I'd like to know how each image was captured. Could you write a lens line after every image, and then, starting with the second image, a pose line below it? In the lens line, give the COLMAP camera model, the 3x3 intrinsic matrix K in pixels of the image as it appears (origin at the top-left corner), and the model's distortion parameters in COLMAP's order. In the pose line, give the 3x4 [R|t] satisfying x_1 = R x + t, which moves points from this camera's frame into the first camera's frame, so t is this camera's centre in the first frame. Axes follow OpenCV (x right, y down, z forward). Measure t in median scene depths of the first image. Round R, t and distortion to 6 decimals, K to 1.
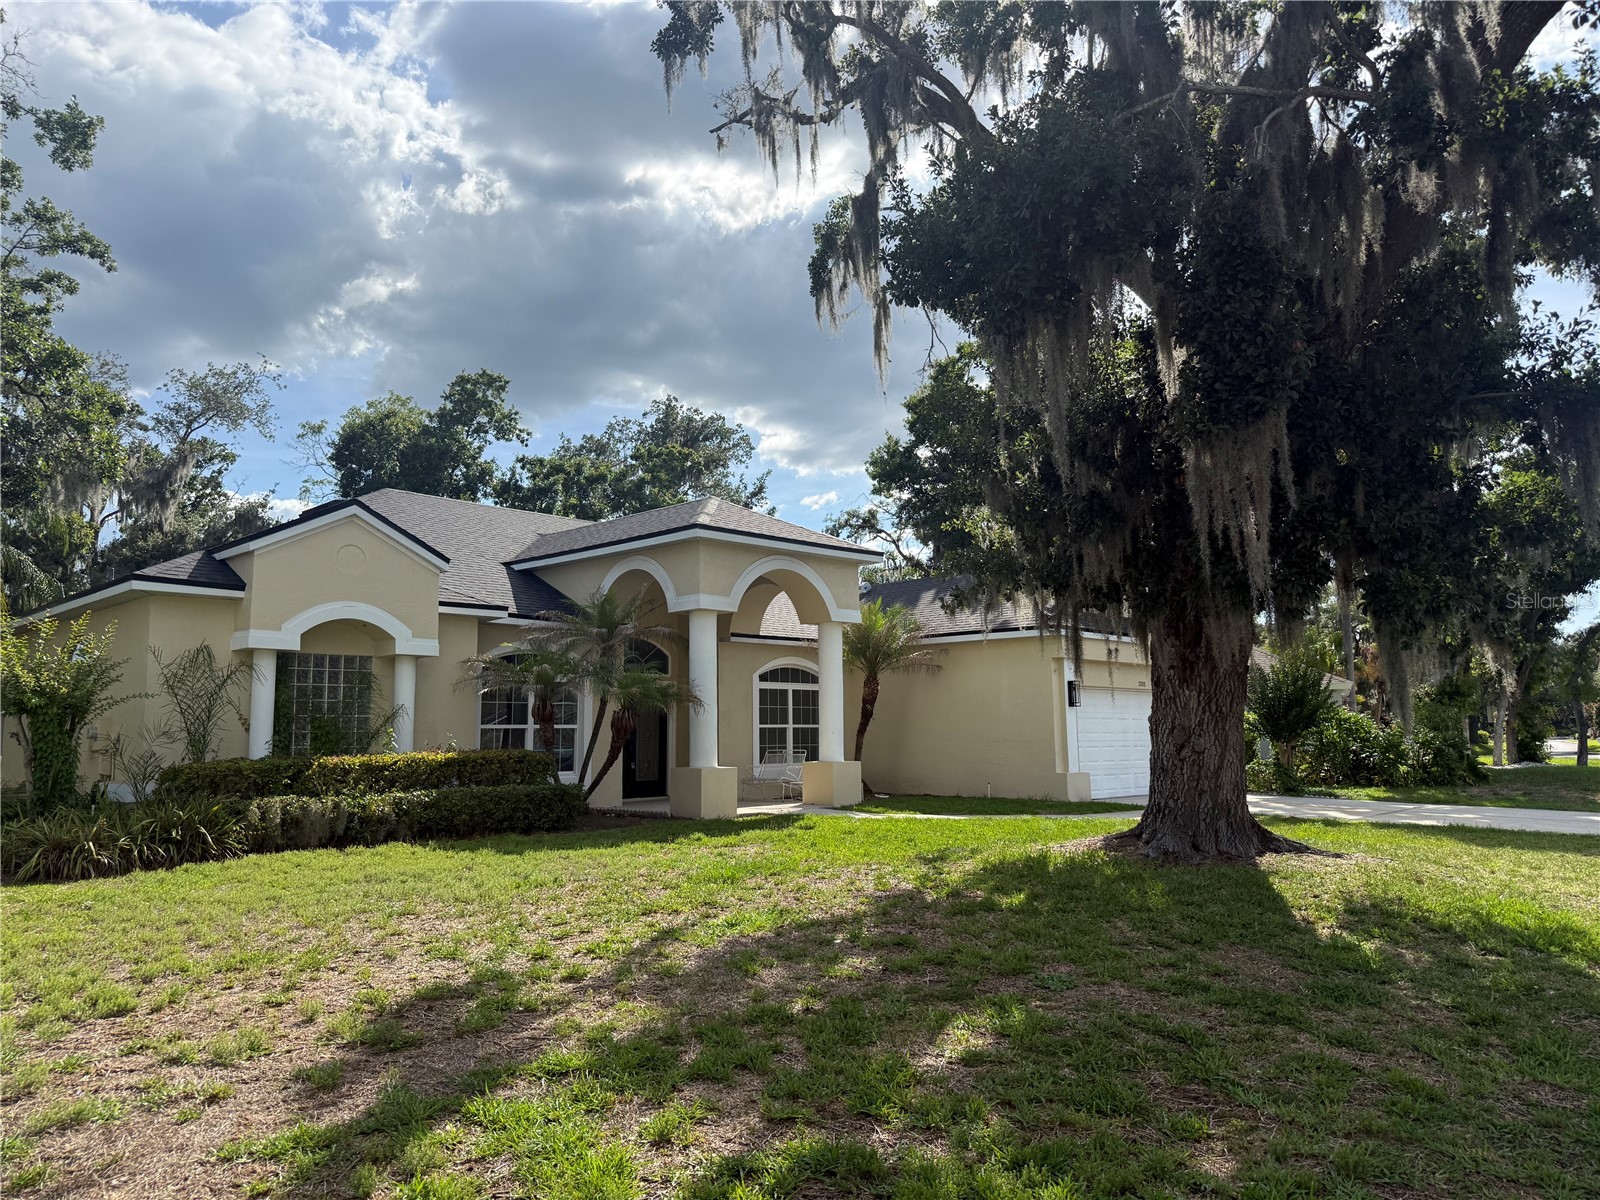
lens RADIAL K [[1131.9, 0, 797.0], [0, 1131.9, 594.0], [0, 0, 1]] dist [0.036640, -0.031270]
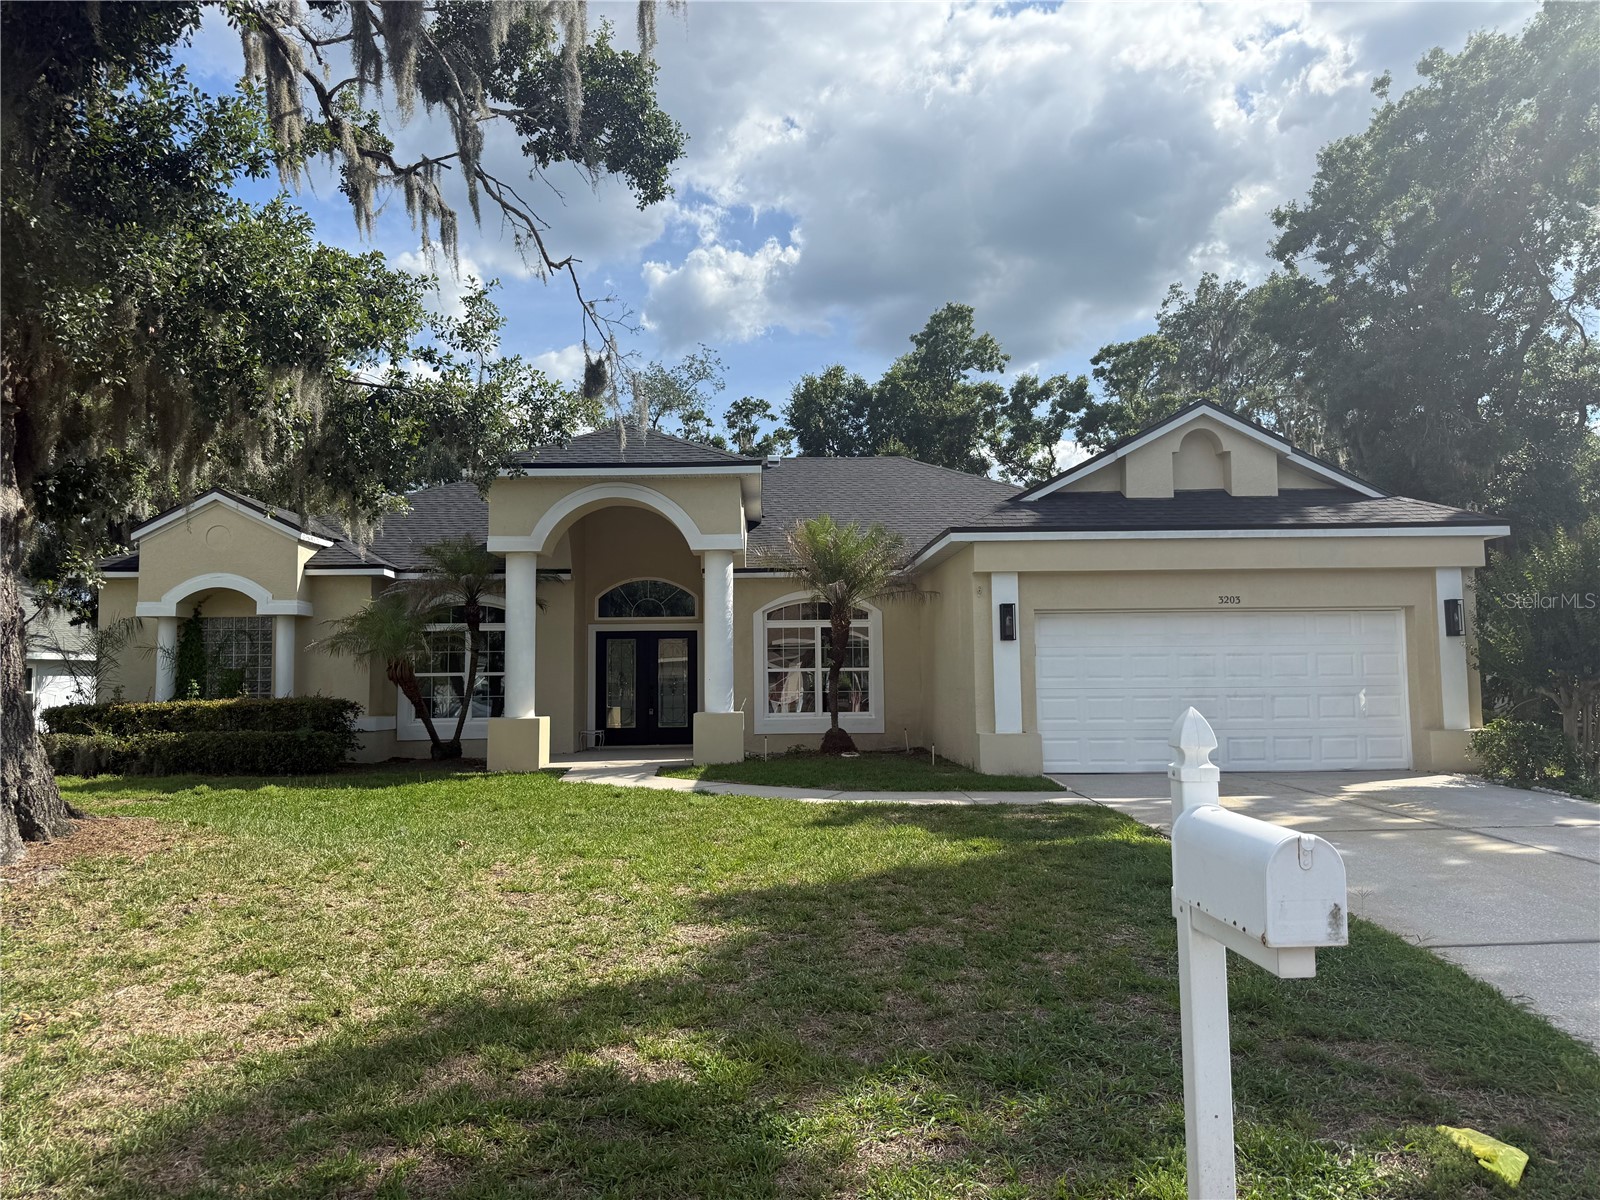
lens RADIAL K [[1131.9, 0, 799.8], [0, 1131.9, 606.0], [0, 0, 1]] dist [0.036640, -0.031270]
pose [[0.702324, -0.048167, -0.710226, 0.649720], [0.094328, 0.995207, 0.025783, 0.049032], [0.705580, -0.085102, 0.703502, 0.424341]]
